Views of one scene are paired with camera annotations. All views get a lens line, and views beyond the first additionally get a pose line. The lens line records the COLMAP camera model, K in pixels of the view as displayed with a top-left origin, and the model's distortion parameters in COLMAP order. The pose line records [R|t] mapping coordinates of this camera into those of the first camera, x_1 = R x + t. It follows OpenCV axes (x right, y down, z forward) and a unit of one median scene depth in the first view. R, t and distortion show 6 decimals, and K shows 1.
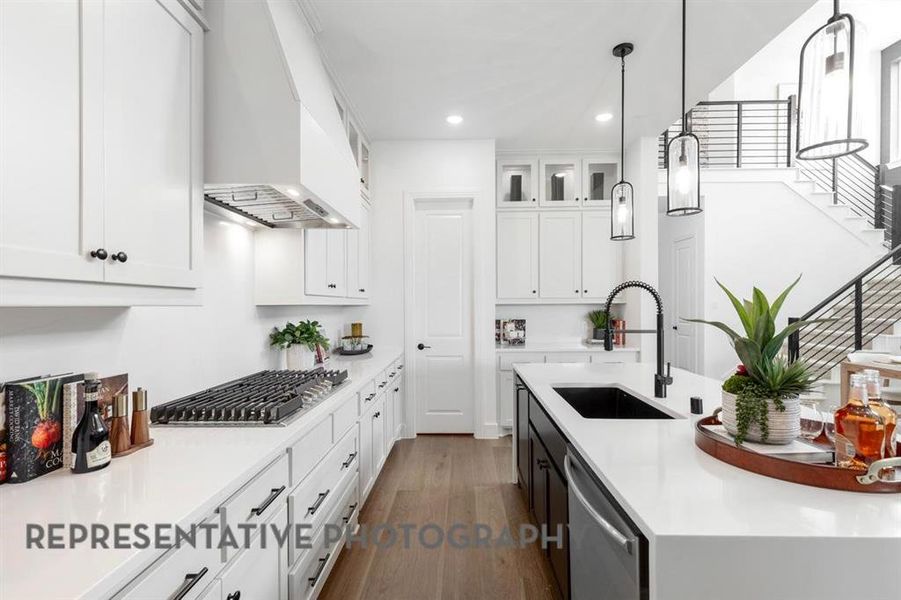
lens RADIAL K [[406.4, 0, 448.5], [0, 406.4, 306.3], [0, 0, 1]] dist [0.001661, 0.000072]
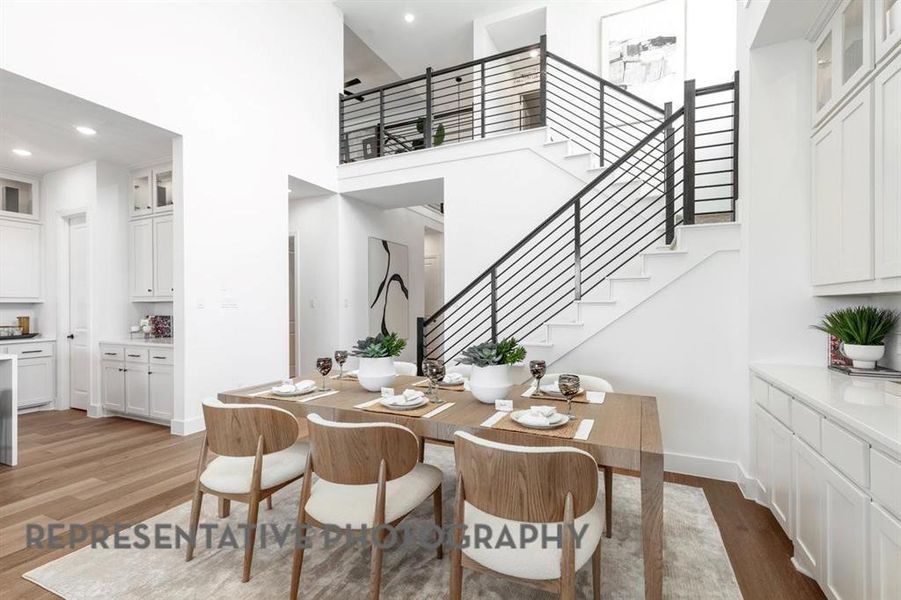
lens RADIAL K [[406.4, 0, 448.5], [0, 406.4, 306.3], [0, 0, 1]] dist [0.001661, 0.000072]
pose [[0.921084, -0.001158, -0.389362, 1.229577], [0.001538, 0.999999, 0.000666, 0.005247], [0.389360, -0.001213, 0.921085, 0.252635]]
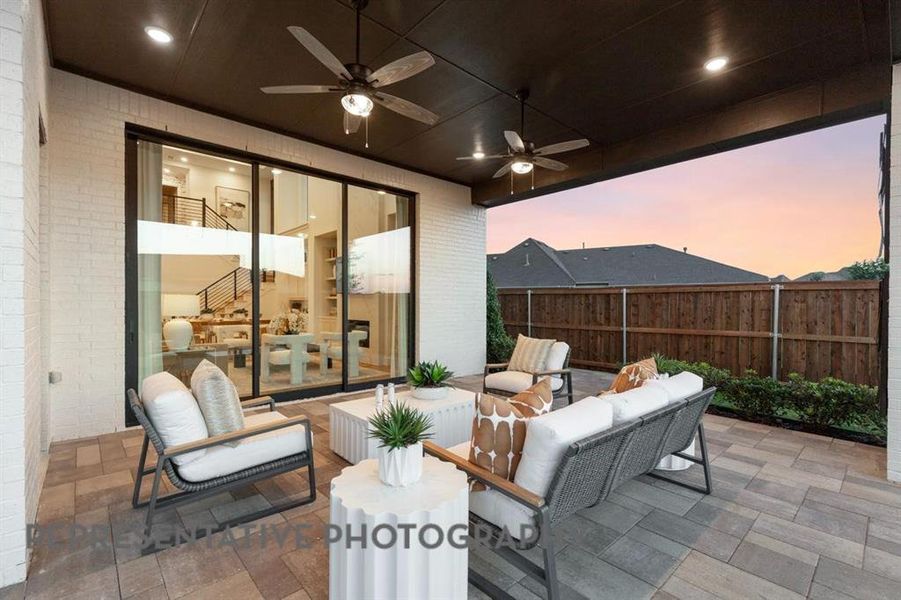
lens RADIAL K [[406.4, 0, 448.5], [0, 406.4, 306.3], [0, 0, 1]] dist [0.001661, 0.000072]
pose [[0.720741, -0.000758, 0.693204, 0.384109], [-0.002352, 0.999991, 0.003539, 0.021857], [-0.693200, -0.004181, 0.720733, -1.683038]]
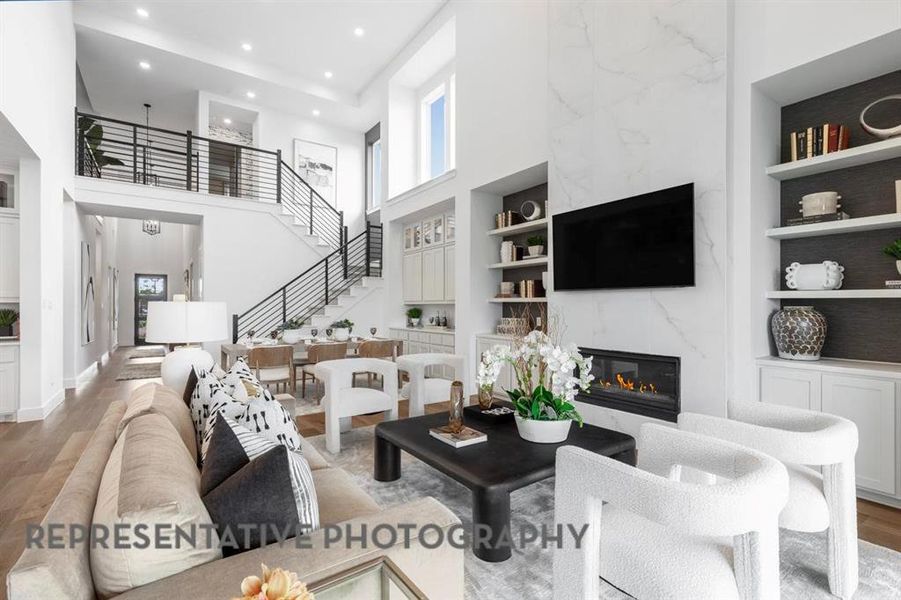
lens RADIAL K [[406.4, 0, 448.5], [0, 406.4, 306.3], [0, 0, 1]] dist [0.001661, 0.000072]
pose [[0.798771, -0.000590, 0.601635, 0.598453], [0.000858, 1.000000, -0.000159, 0.002369], [-0.601634, 0.000643, 0.798771, -0.528531]]
